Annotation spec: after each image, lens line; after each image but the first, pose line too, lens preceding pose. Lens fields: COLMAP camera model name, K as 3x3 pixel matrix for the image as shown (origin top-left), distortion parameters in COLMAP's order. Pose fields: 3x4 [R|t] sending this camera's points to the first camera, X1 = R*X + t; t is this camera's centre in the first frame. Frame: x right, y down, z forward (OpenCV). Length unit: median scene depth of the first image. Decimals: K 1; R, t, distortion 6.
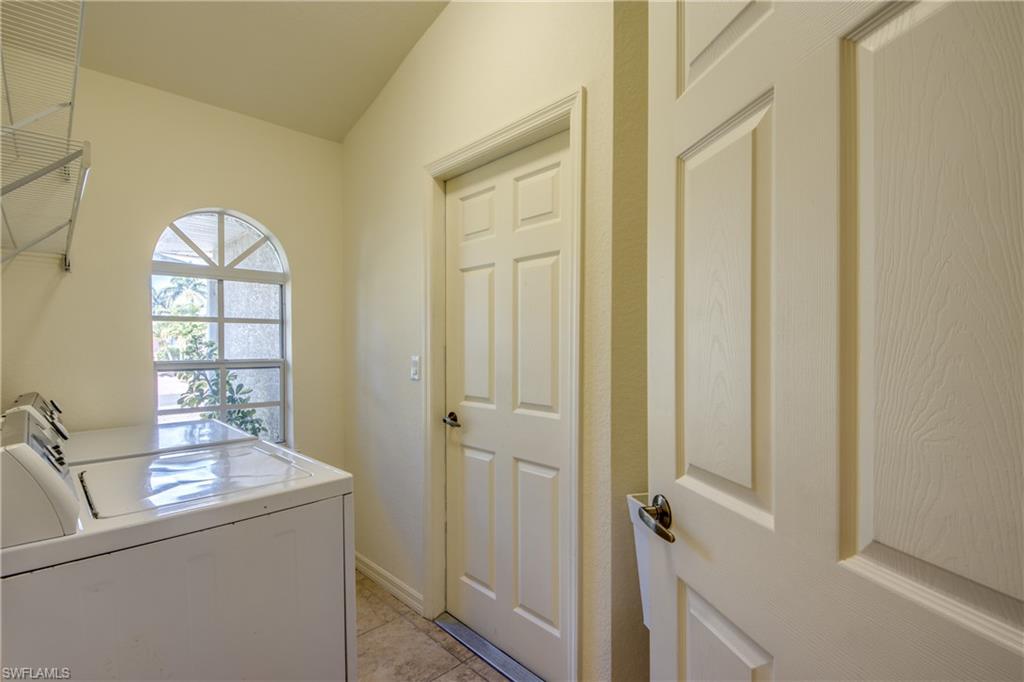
lens RADIAL K [[477.0, 0, 512.0], [0, 477.0, 341.0], [0, 0, 1]] dist [0.000935, 0.000056]
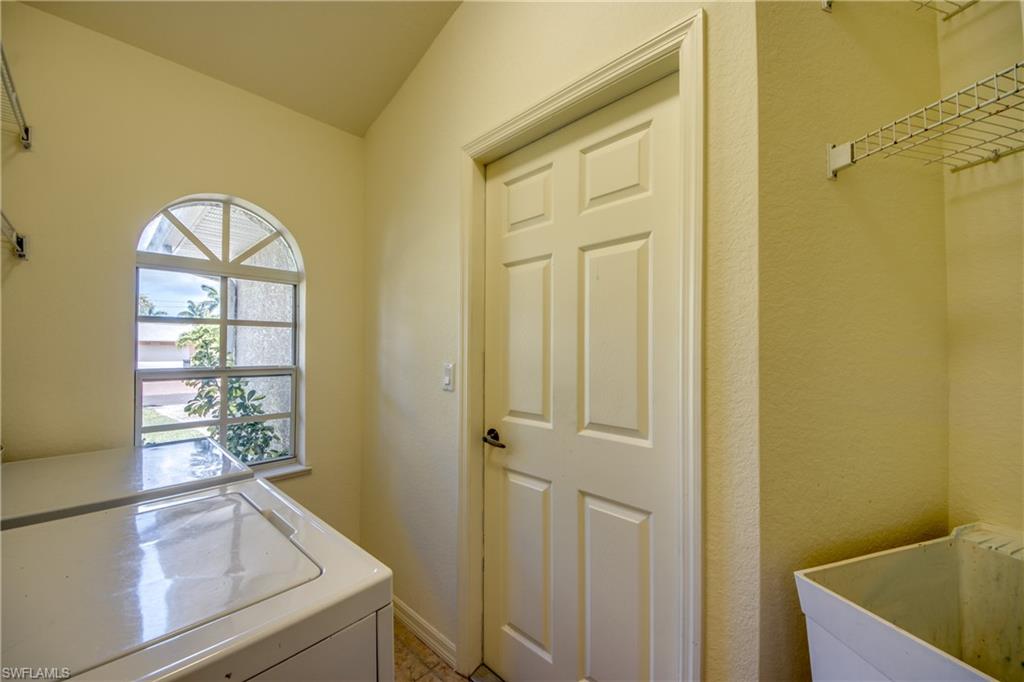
lens RADIAL K [[394.1, 0, 518.4], [0, 394.1, 332.6], [0, 0, 1]] dist [0.010753, -0.015568]
pose [[0.998747, 0.003356, 0.049928, -0.112793], [-0.001617, 0.999392, -0.034832, -0.000394], [-0.050015, 0.034707, 0.998145, 0.274339]]
